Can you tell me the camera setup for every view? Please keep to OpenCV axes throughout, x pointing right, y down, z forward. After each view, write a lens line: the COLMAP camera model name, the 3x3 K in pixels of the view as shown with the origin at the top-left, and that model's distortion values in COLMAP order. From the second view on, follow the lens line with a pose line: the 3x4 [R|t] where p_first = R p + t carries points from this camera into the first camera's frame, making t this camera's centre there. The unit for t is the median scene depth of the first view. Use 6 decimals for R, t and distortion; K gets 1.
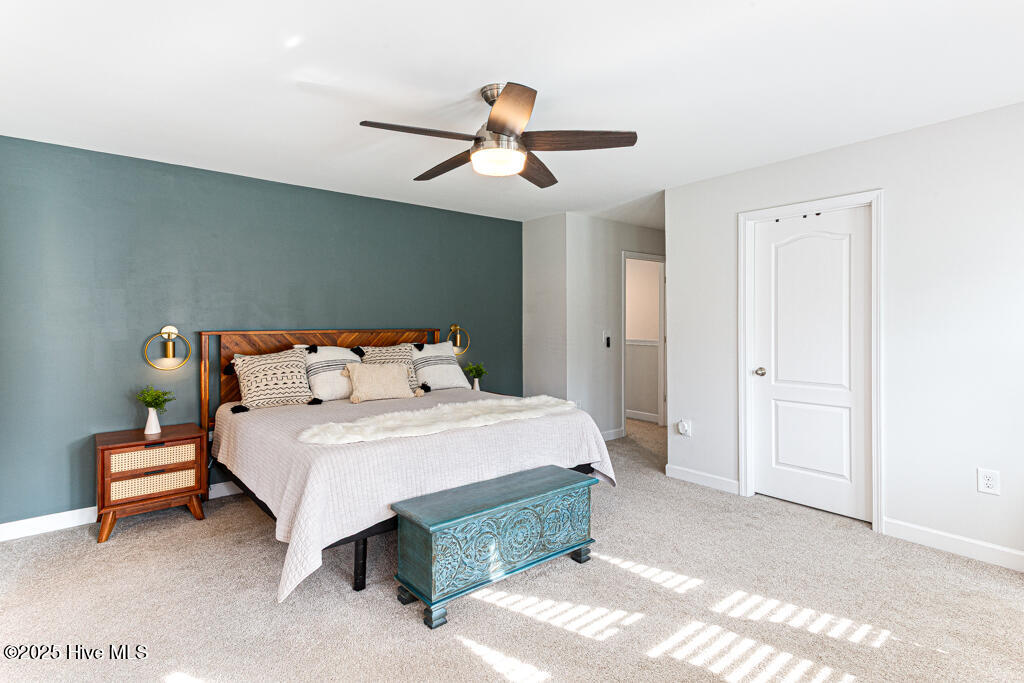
lens RADIAL K [[503.7, 0, 513.1], [0, 503.7, 335.4], [0, 0, 1]] dist [0.028029, 0.000549]
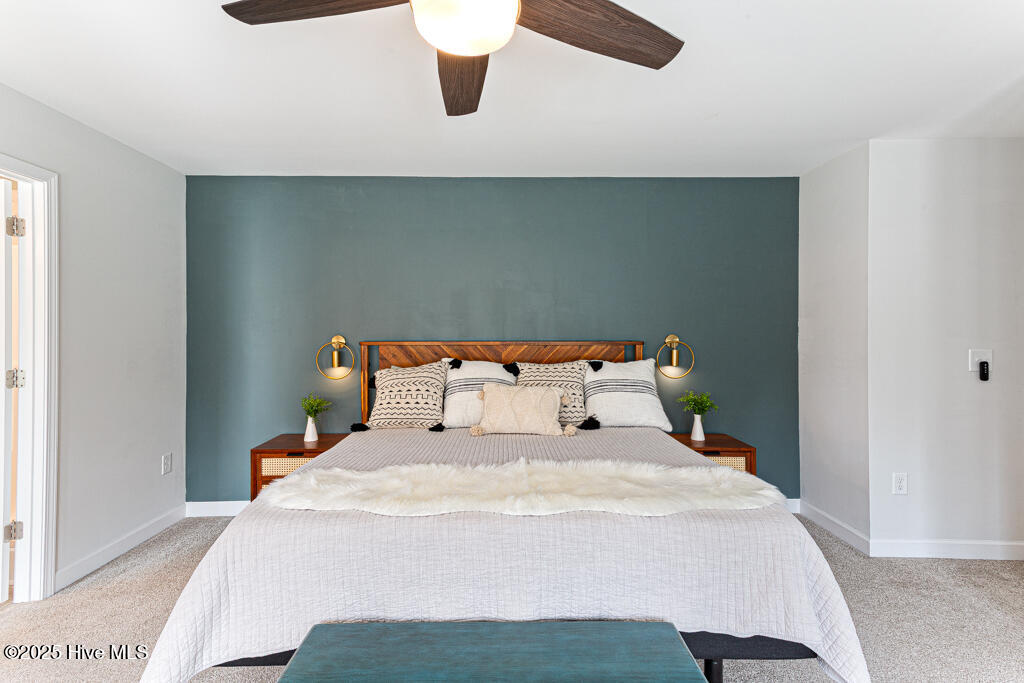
lens RADIAL K [[503.7, 0, 510.4], [0, 503.7, 336.8], [0, 0, 1]] dist [0.028029, 0.000549]
pose [[0.780688, 0.007602, -0.624875, 0.202502], [-0.018307, 0.999775, -0.010708, -0.010674], [0.624653, 0.019799, 0.780651, 0.393461]]
